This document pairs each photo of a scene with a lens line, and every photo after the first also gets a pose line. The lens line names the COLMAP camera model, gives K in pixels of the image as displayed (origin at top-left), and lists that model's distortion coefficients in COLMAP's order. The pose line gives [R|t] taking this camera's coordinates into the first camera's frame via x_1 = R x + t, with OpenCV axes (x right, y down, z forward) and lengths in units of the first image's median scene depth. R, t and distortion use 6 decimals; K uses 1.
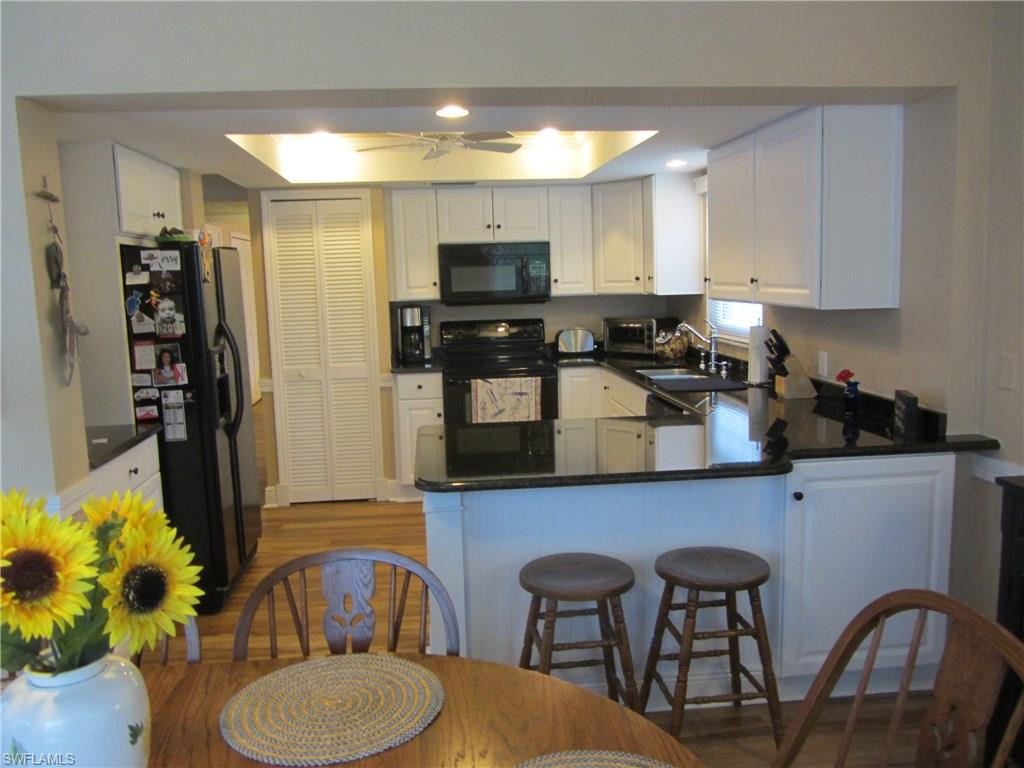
lens RADIAL K [[848.8, 0, 508.8], [0, 848.8, 384.3], [0, 0, 1]] dist [-0.035792, 0.014611]
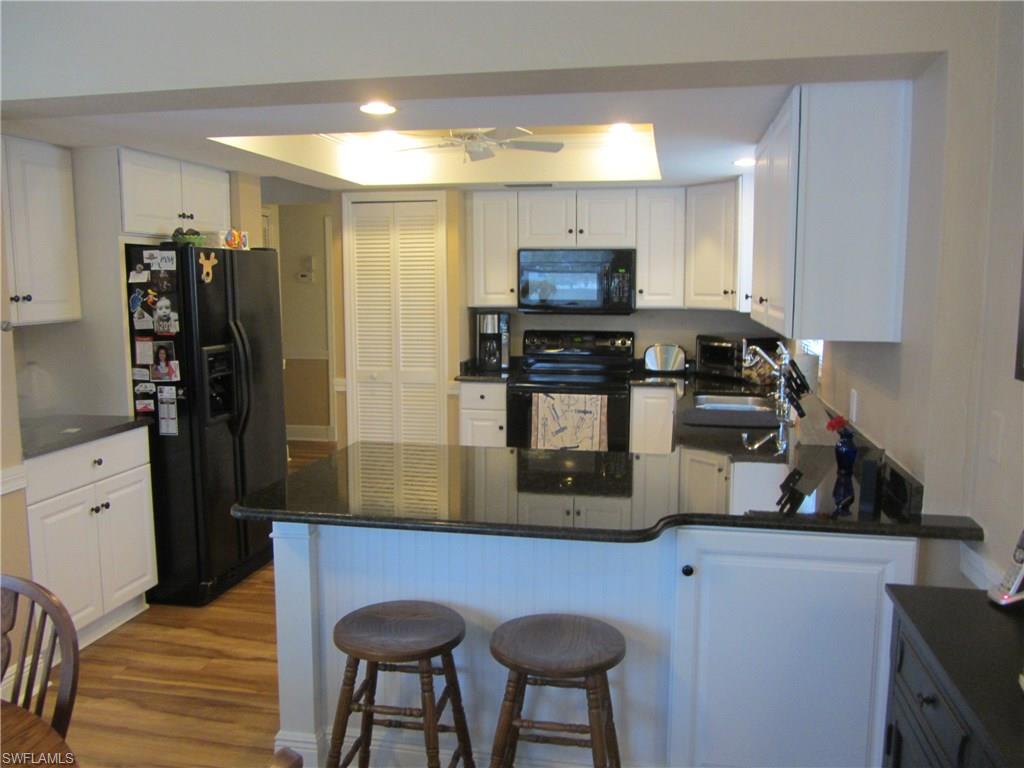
lens RADIAL K [[848.8, 0, 511.8], [0, 848.8, 388.7], [0, 0, 1]] dist [-0.035792, 0.014611]
pose [[0.955502, 0.066583, -0.287371, 0.203168], [-0.065934, 0.997752, 0.011946, -0.020057], [0.287521, 0.007534, 0.957745, 0.088680]]
